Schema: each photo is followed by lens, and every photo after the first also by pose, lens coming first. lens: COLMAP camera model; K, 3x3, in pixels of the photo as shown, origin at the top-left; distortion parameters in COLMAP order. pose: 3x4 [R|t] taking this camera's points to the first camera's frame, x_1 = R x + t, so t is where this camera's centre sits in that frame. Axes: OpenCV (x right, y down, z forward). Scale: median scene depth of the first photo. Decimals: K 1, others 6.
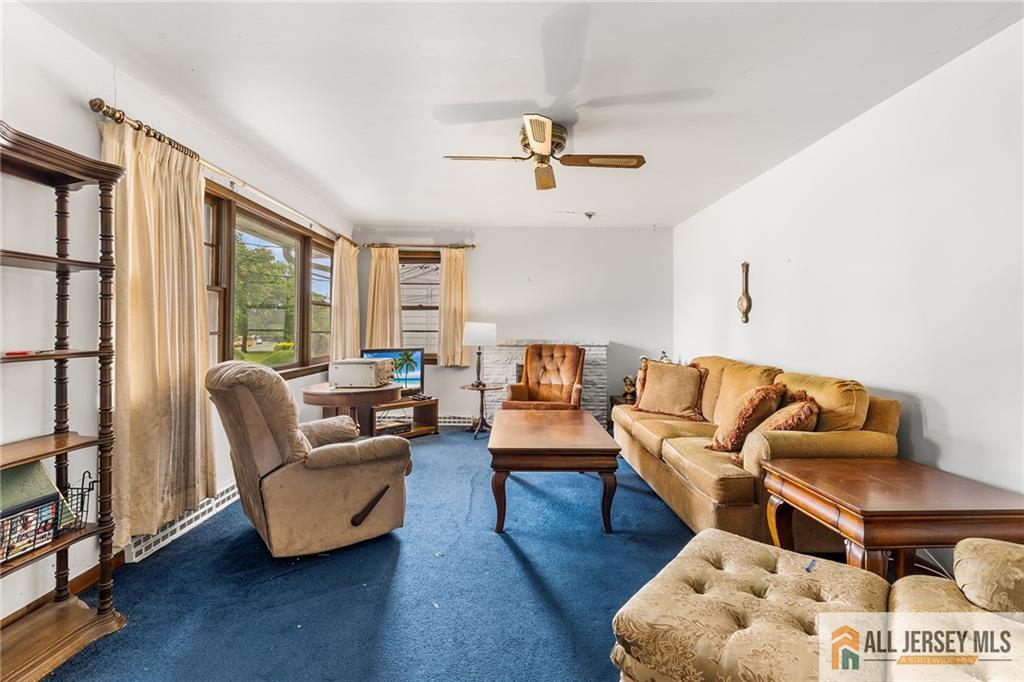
lens RADIAL K [[463.3, 0, 510.3], [0, 463.3, 318.6], [0, 0, 1]] dist [0.005733, -0.000465]
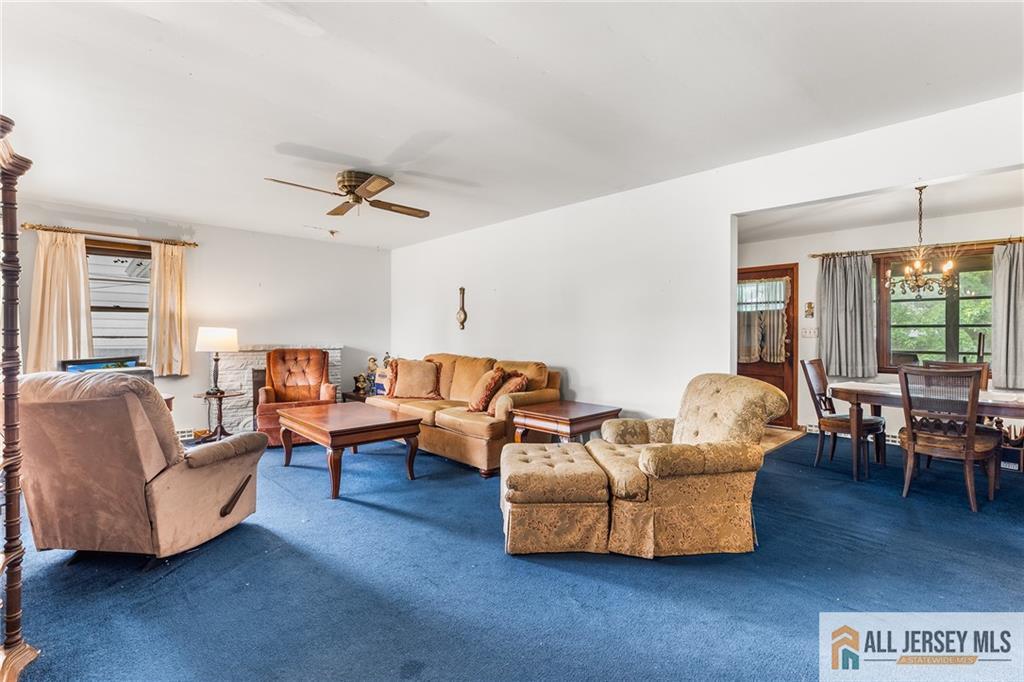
lens RADIAL K [[463.3, 0, 506.0], [0, 463.3, 324.5], [0, 0, 1]] dist [0.005733, -0.000465]
pose [[0.740398, 0.010685, 0.672084, -0.374204], [-0.013515, 0.999908, -0.001008, -0.007164], [-0.672033, -0.008337, 0.740475, -0.158976]]
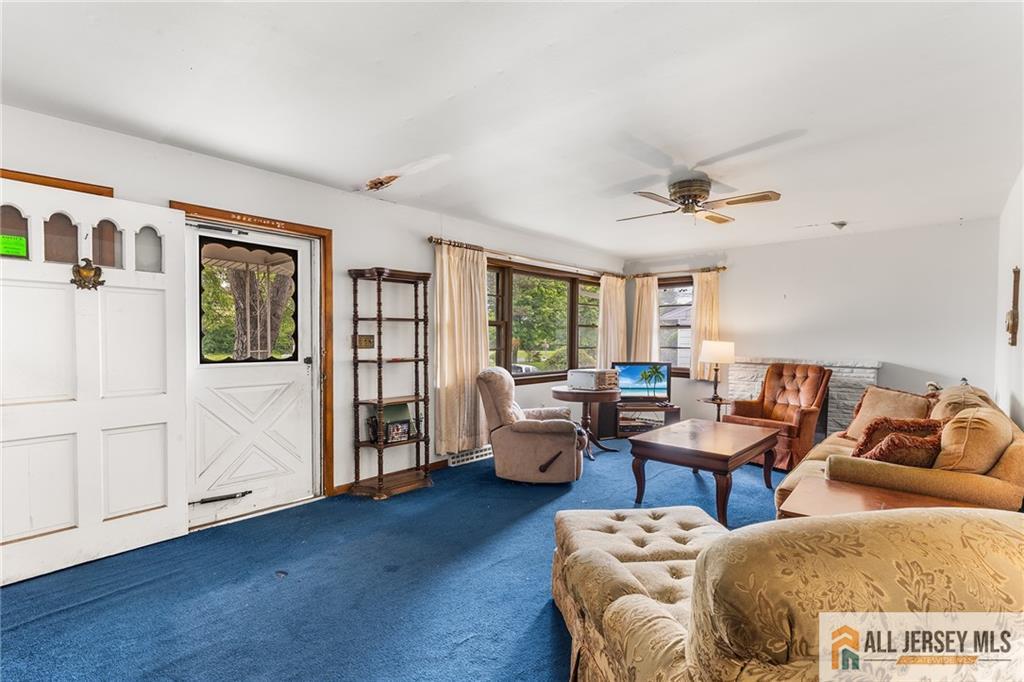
lens RADIAL K [[463.3, 0, 520.2], [0, 463.3, 341.8], [0, 0, 1]] dist [0.005733, -0.000465]
pose [[0.739896, 0.006469, -0.672690, 0.444152], [0.011257, 0.999695, 0.021995, -0.026029], [0.672627, -0.023846, 0.739597, -0.146952]]
